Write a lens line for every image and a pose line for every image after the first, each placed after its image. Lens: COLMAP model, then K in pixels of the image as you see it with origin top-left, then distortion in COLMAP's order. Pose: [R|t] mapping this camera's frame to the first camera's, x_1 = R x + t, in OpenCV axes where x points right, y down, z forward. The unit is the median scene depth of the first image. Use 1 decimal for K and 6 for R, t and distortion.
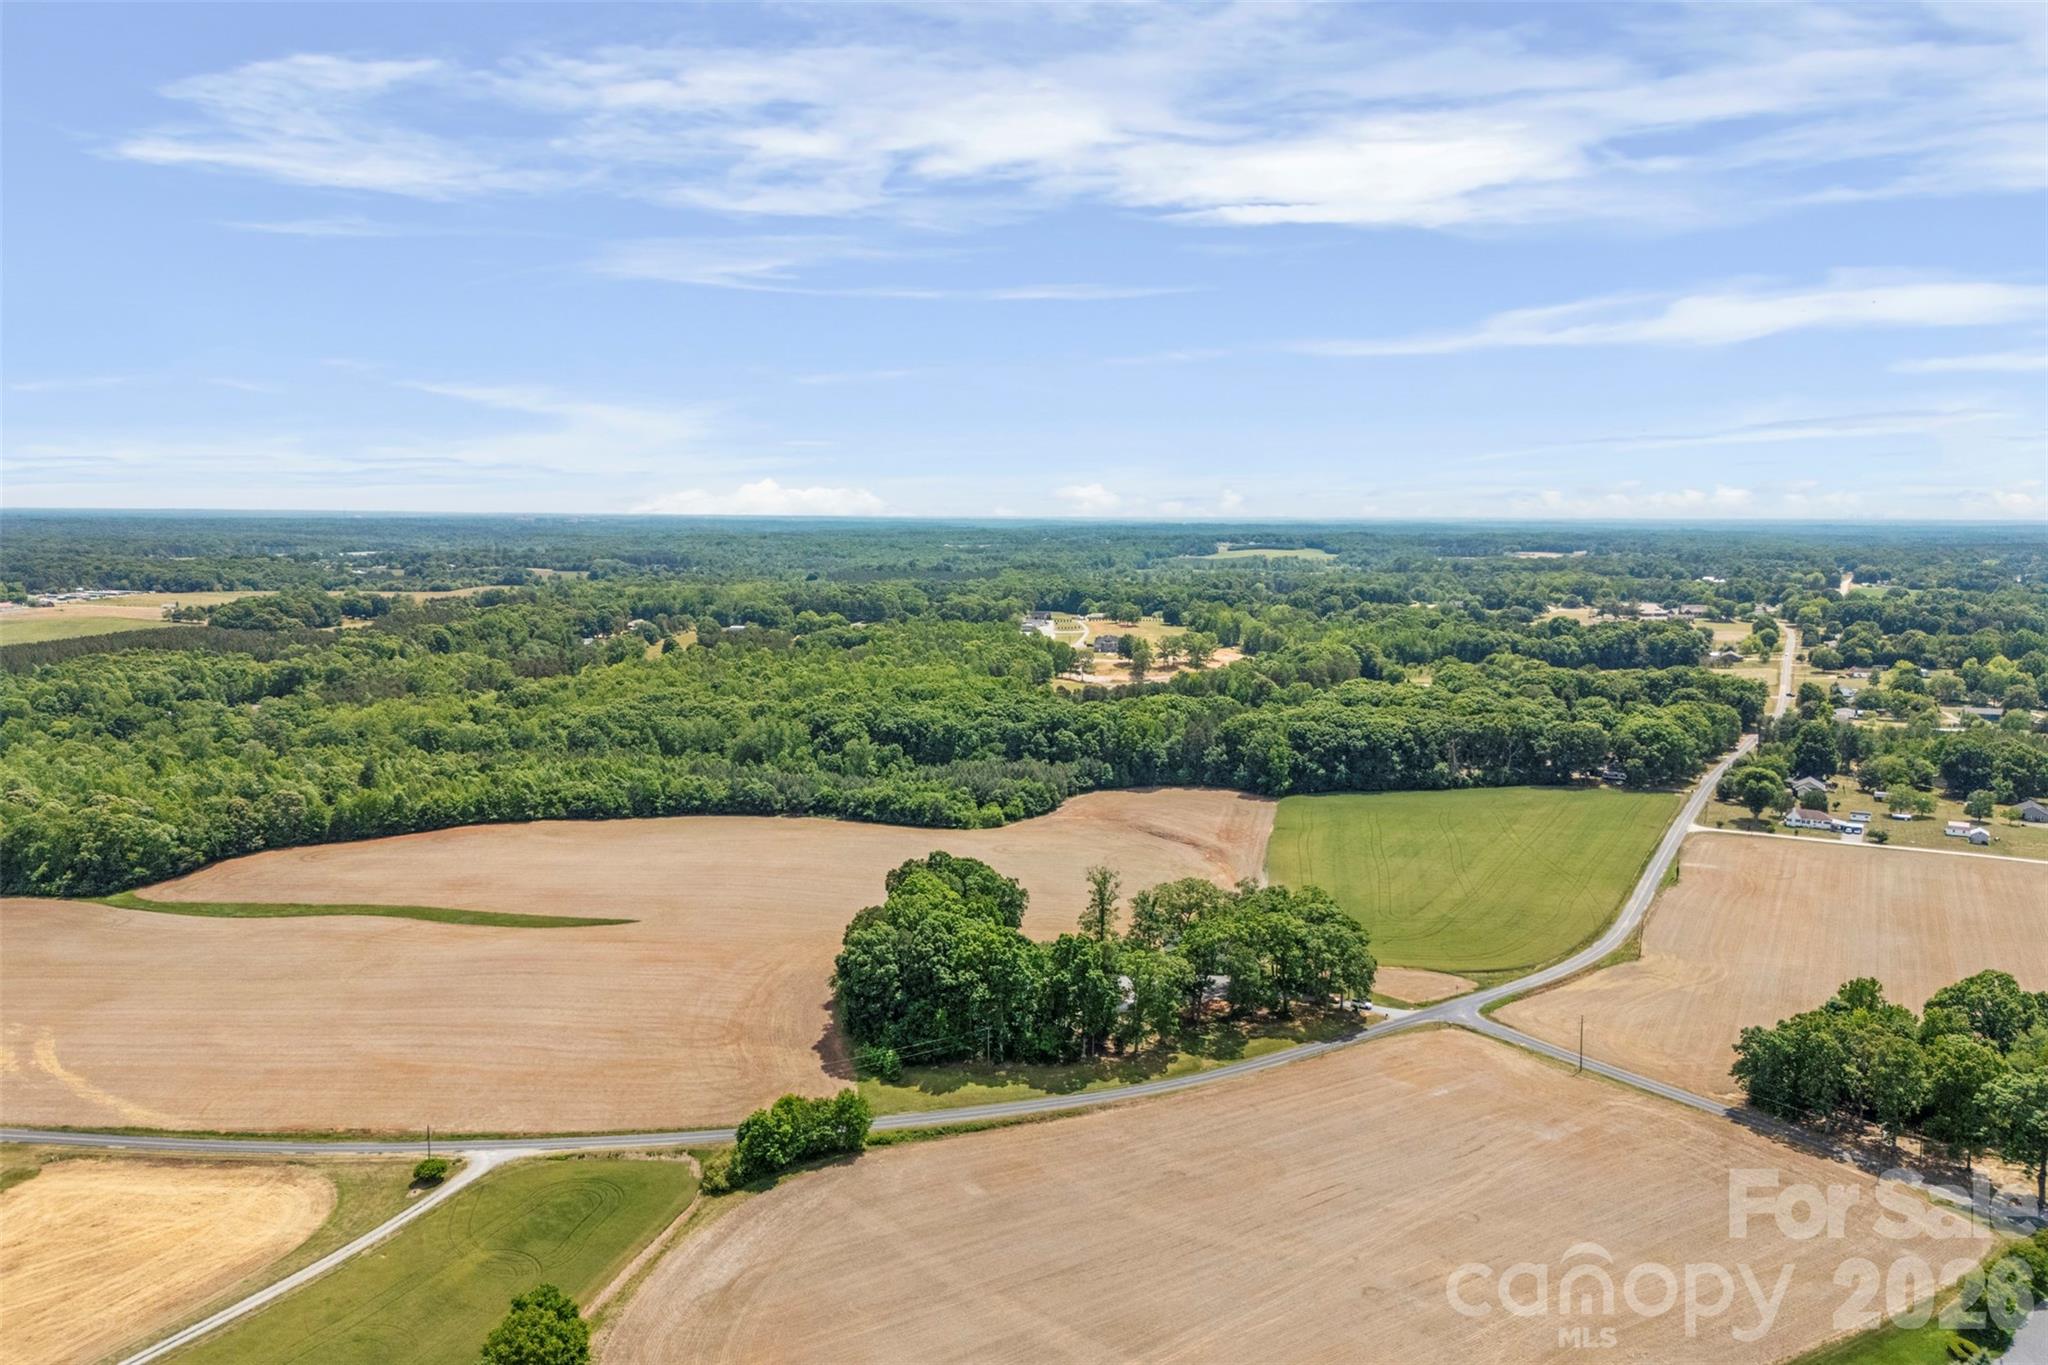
lens RADIAL K [[1501.7, 0, 1031.5], [0, 1501.7, 689.1], [0, 0, 1]] dist [0.113665, -0.143696]
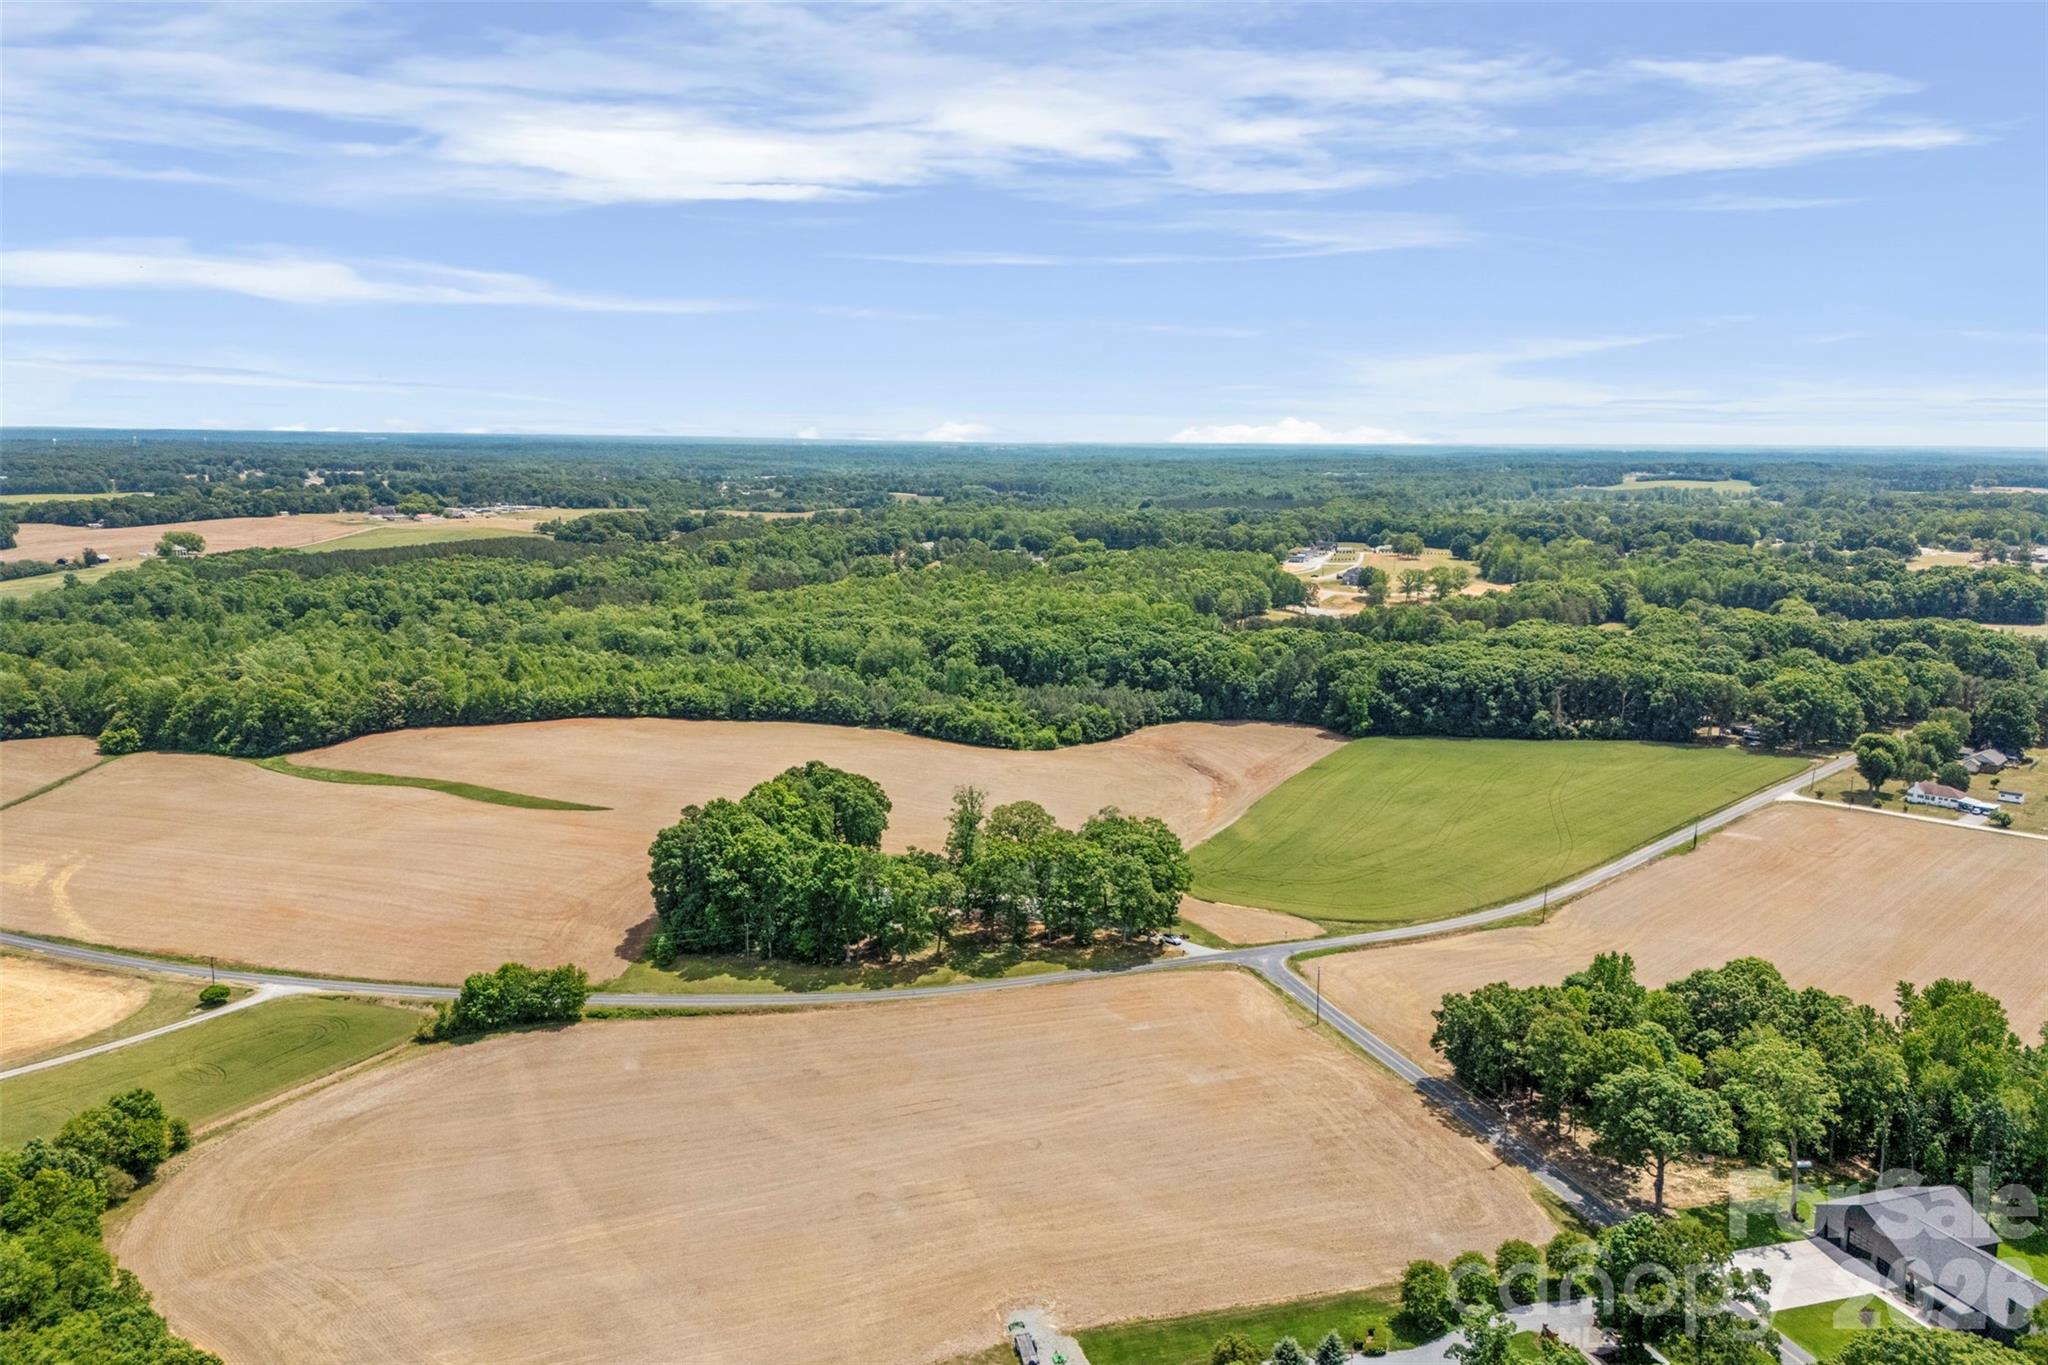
lens RADIAL K [[1501.7, 0, 1031.5], [0, 1501.7, 689.1], [0, 0, 1]] dist [0.113665, -0.143696]
pose [[0.960804, 0.049944, -0.272693, 0.228141], [-0.037195, 0.997968, 0.051725, -0.001020], [0.274723, -0.039555, 0.960710, 0.023630]]
